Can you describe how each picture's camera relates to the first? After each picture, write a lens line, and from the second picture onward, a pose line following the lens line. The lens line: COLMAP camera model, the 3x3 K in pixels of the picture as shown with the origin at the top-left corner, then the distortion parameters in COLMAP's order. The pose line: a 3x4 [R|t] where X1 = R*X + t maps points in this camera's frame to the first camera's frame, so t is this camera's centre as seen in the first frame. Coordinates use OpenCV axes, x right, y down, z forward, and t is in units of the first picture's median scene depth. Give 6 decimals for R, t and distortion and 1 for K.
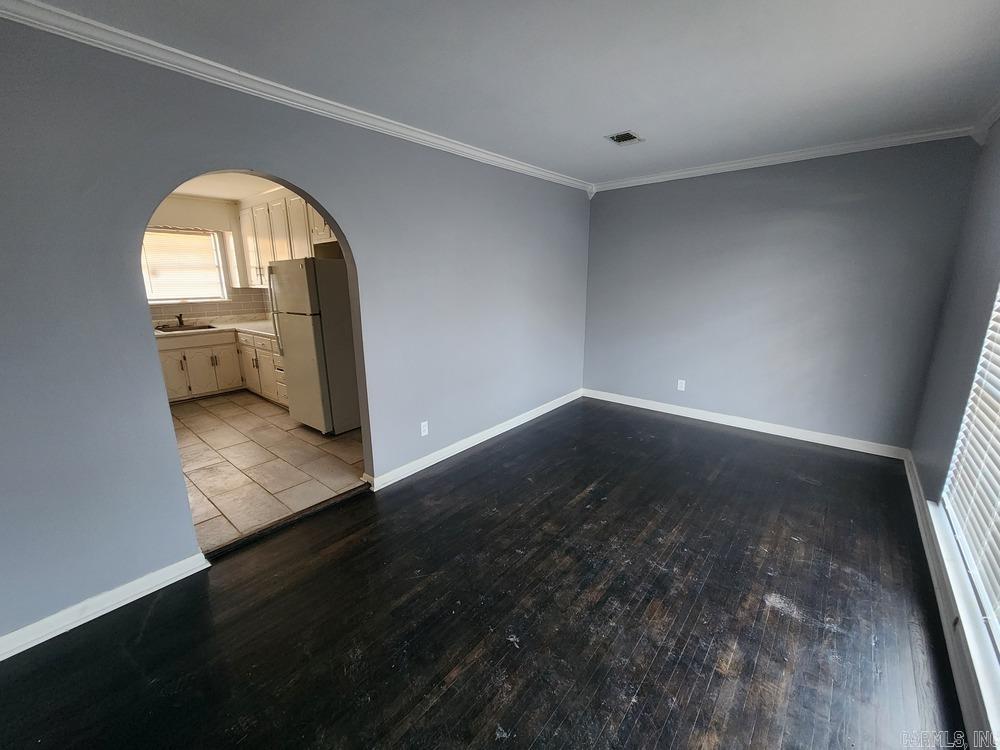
lens RADIAL K [[408.5, 0, 503.4], [0, 408.5, 373.6], [0, 0, 1]] dist [-0.000561, -0.000223]
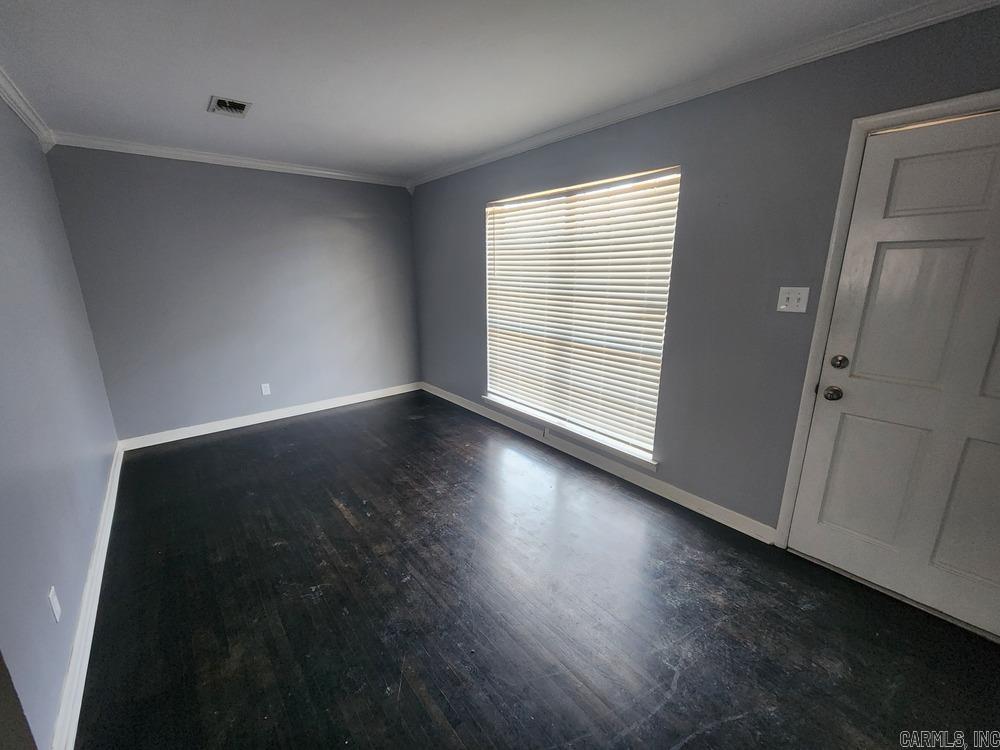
lens RADIAL K [[402.5, 0, 490.0], [0, 402.5, 373.4], [0, 0, 1]] dist [0.000313, 0.000007]
pose [[0.195590, -0.238247, 0.951306, -0.573314], [0.231632, 0.953818, 0.191253, -0.108851], [-0.952938, 0.182946, 0.241743, 0.454528]]
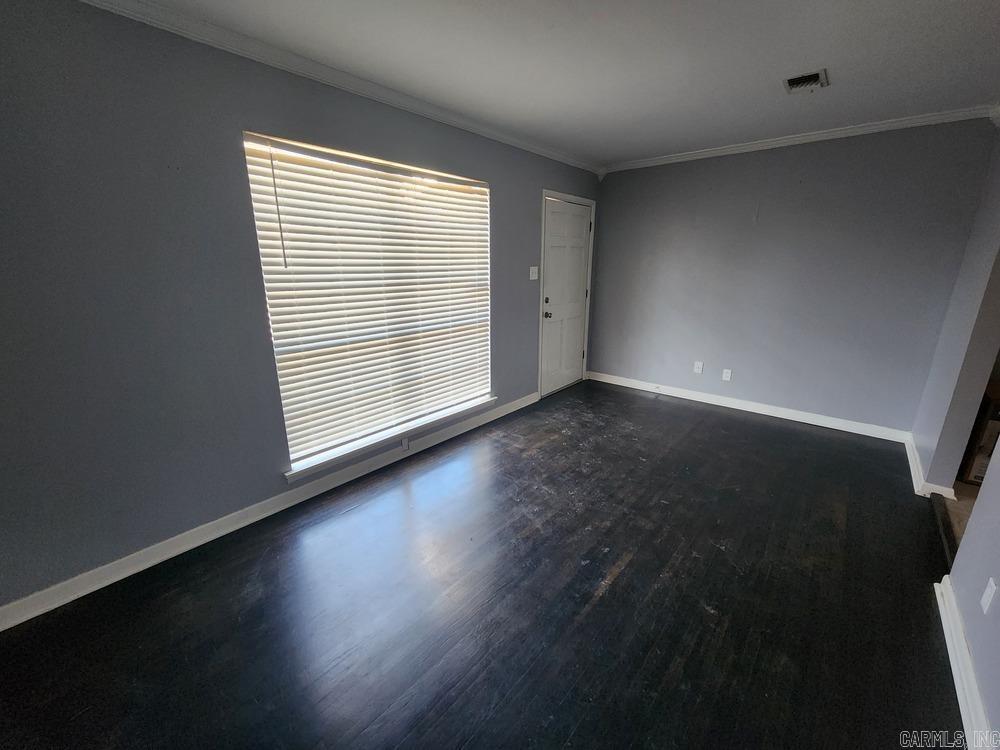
lens RADIAL K [[402.5, 0, 490.0], [0, 402.5, 373.4], [0, 0, 1]] dist [0.000313, 0.000007]
pose [[-0.999136, -0.000071, 0.041552, 0.415892], [0.020281, 0.871962, 0.489153, -0.377352], [-0.036266, 0.489574, -0.871207, 1.575108]]
